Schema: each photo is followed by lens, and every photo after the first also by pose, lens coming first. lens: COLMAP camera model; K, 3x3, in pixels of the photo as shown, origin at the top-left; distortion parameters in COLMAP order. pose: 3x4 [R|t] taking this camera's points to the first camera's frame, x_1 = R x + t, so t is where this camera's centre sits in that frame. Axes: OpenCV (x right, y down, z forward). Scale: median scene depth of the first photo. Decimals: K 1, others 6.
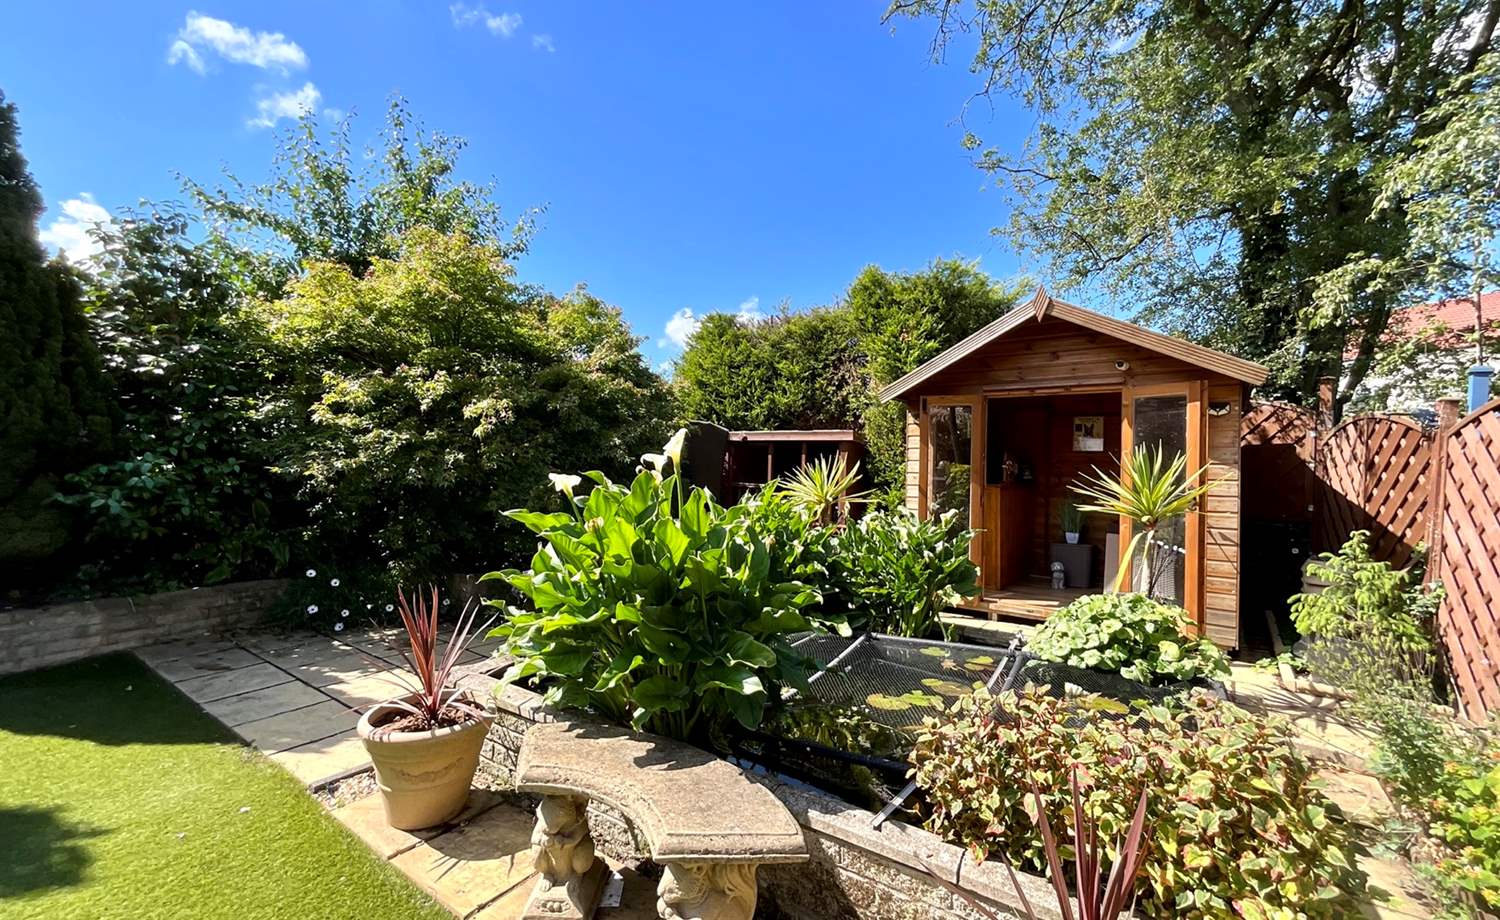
lens RADIAL K [[609.7, 0, 747.1], [0, 609.7, 462.7], [0, 0, 1]] dist [0.001516, 0.000445]
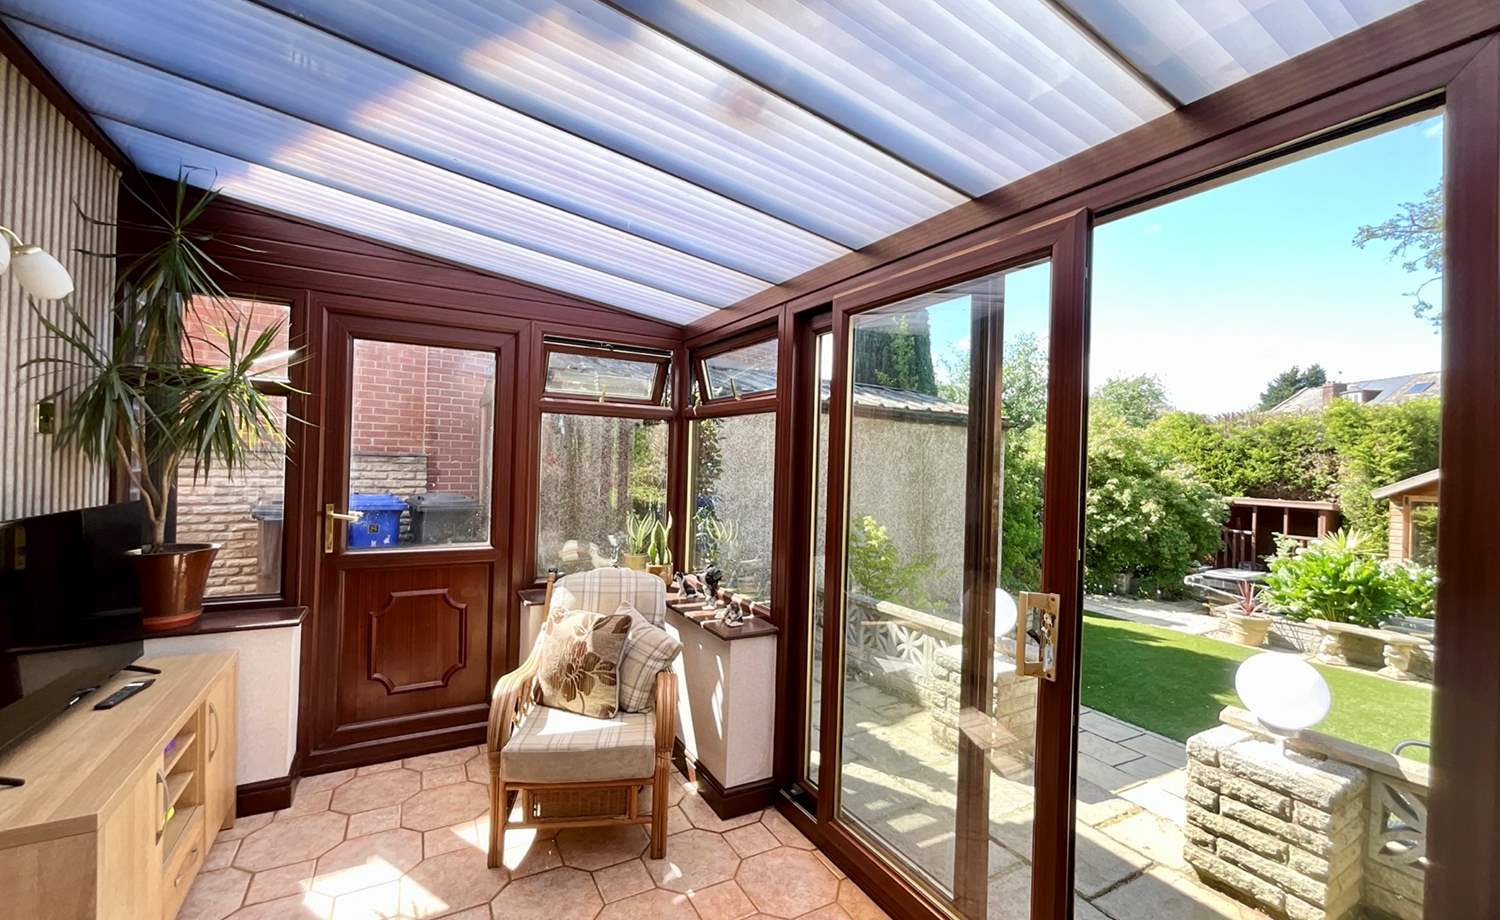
lens RADIAL K [[609.7, 0, 747.1], [0, 609.7, 462.7], [0, 0, 1]] dist [0.001516, 0.000445]
pose [[0.907796, 0.002768, -0.419403, -0.882249], [-0.007952, 0.999912, -0.010613, -0.209921], [0.419337, 0.012969, 0.907738, -1.780298]]
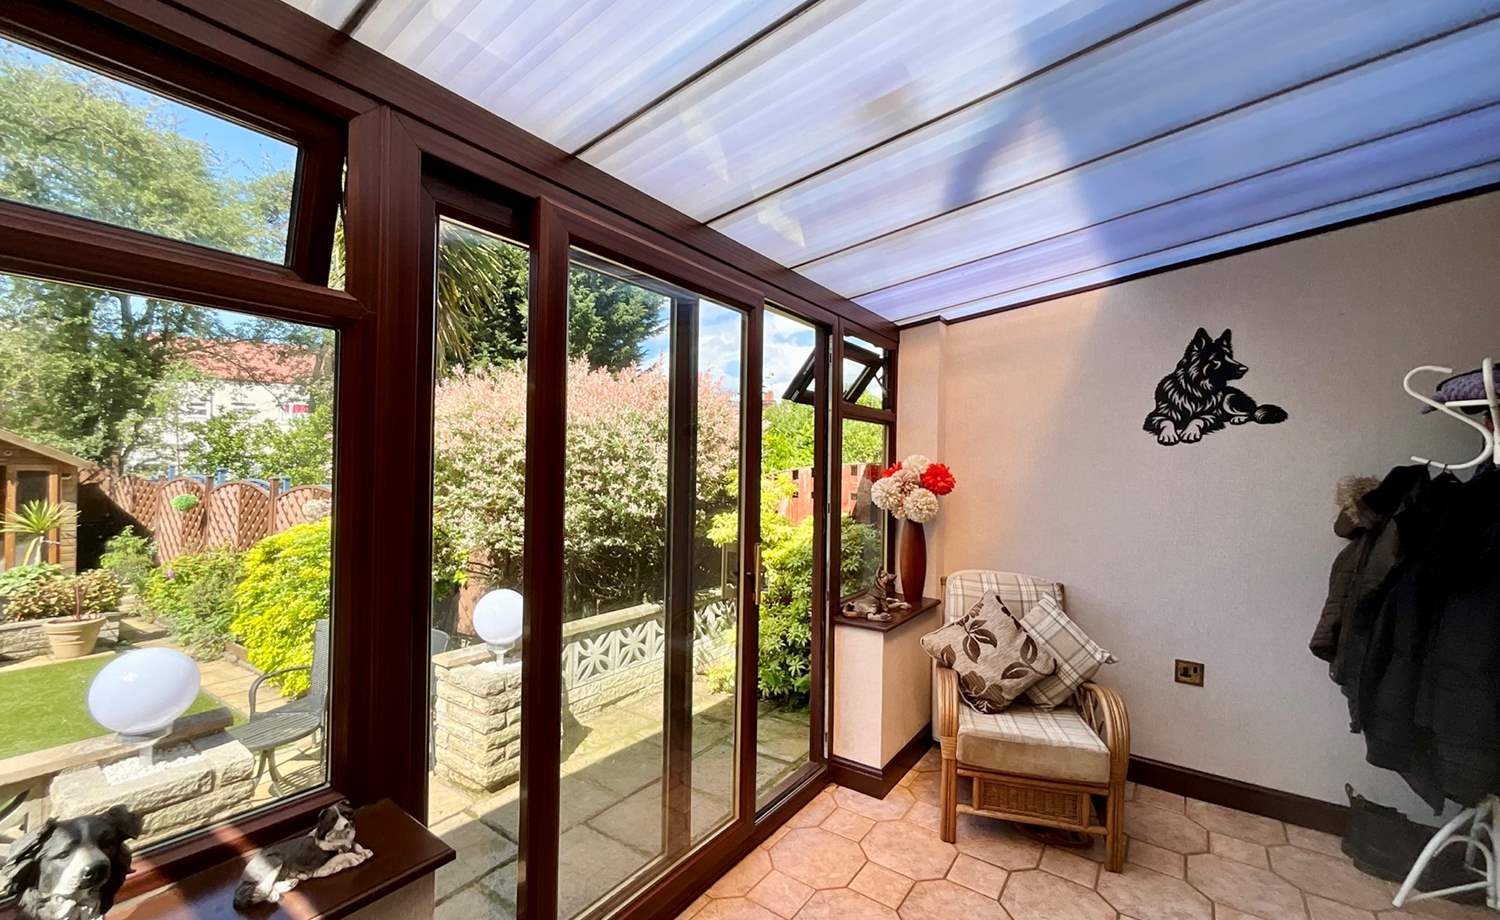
lens RADIAL K [[622.1, 0, 752.7], [0, 622.1, 463.5], [0, 0, 1]] dist [-0.002558, -0.000222]
pose [[0.007165, -0.017643, 0.999819, -1.370339], [-0.021342, 0.999614, 0.017793, -0.218807], [-0.999747, -0.021466, 0.006786, -1.414250]]
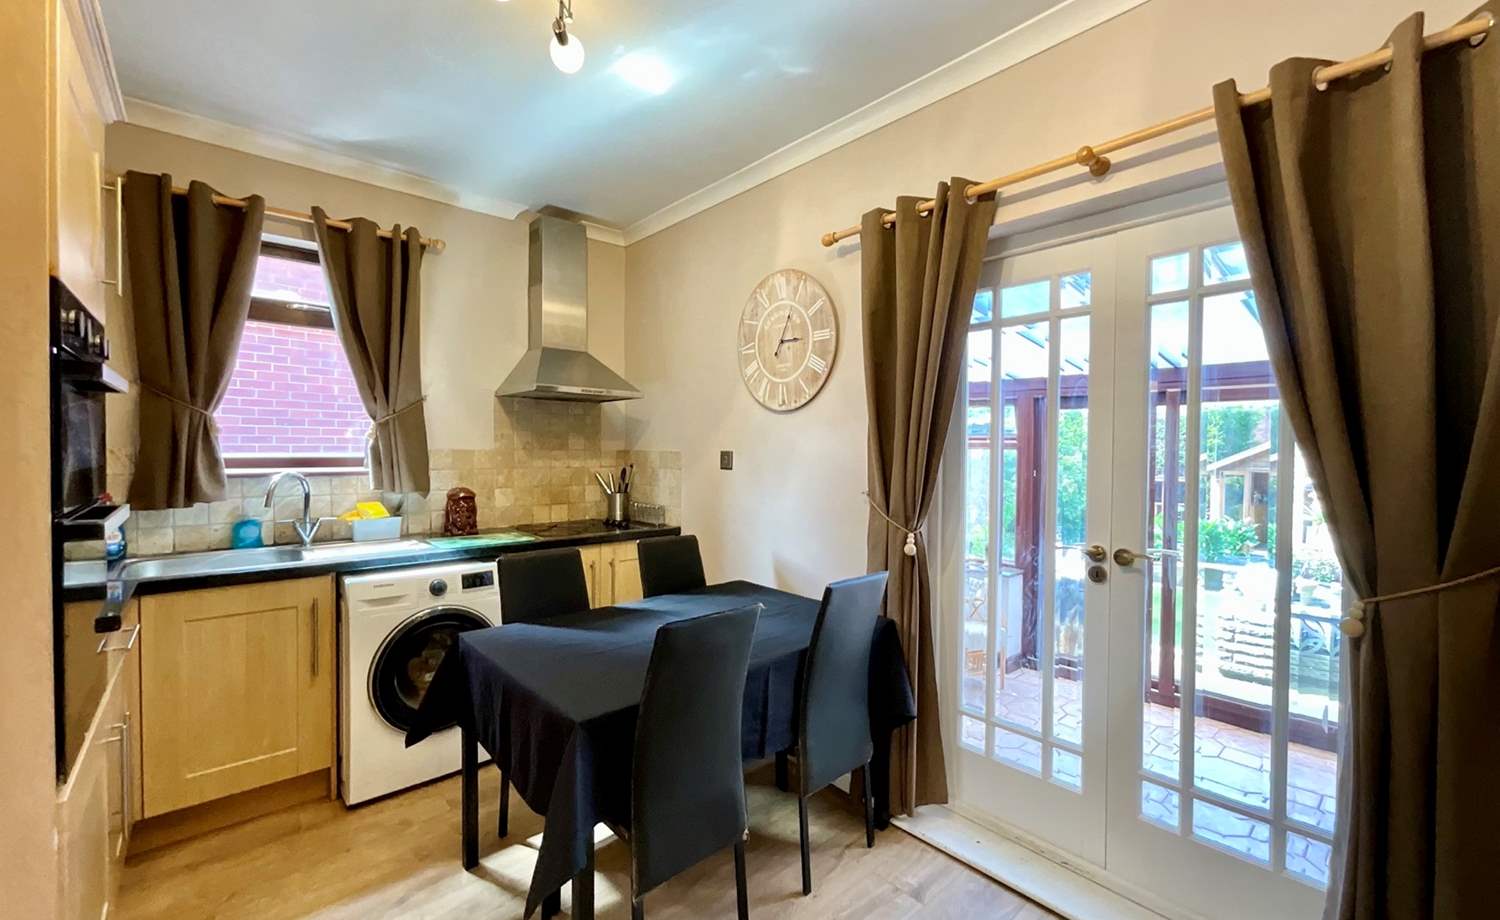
lens RADIAL K [[609.7, 0, 747.1], [0, 609.7, 462.7], [0, 0, 1]] dist [0.001516, 0.000445]
pose [[0.974740, -0.010372, -0.223101, -1.312570], [0.014772, 0.999728, 0.018065, -0.268056], [0.222853, -0.020905, 0.974628, -2.350971]]
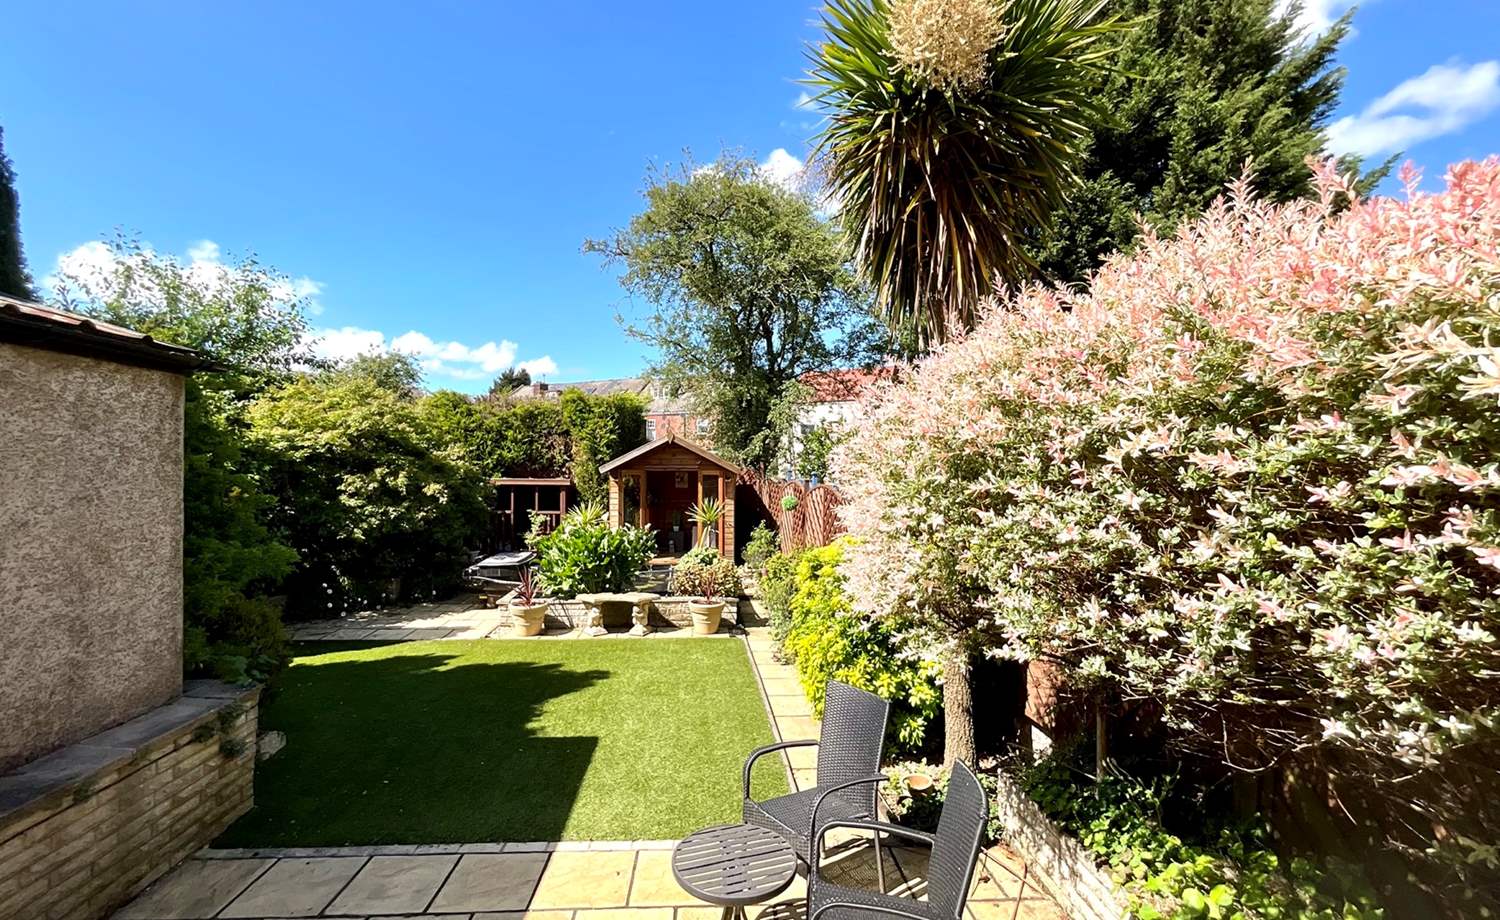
lens RADIAL K [[609.7, 0, 747.1], [0, 609.7, 462.7], [0, 0, 1]] dist [0.001516, 0.000445]
pose [[0.784011, -0.020810, 0.620397, -0.860015], [0.012763, 0.999767, 0.017407, -0.204520], [-0.620615, -0.005729, 0.784094, -1.202531]]
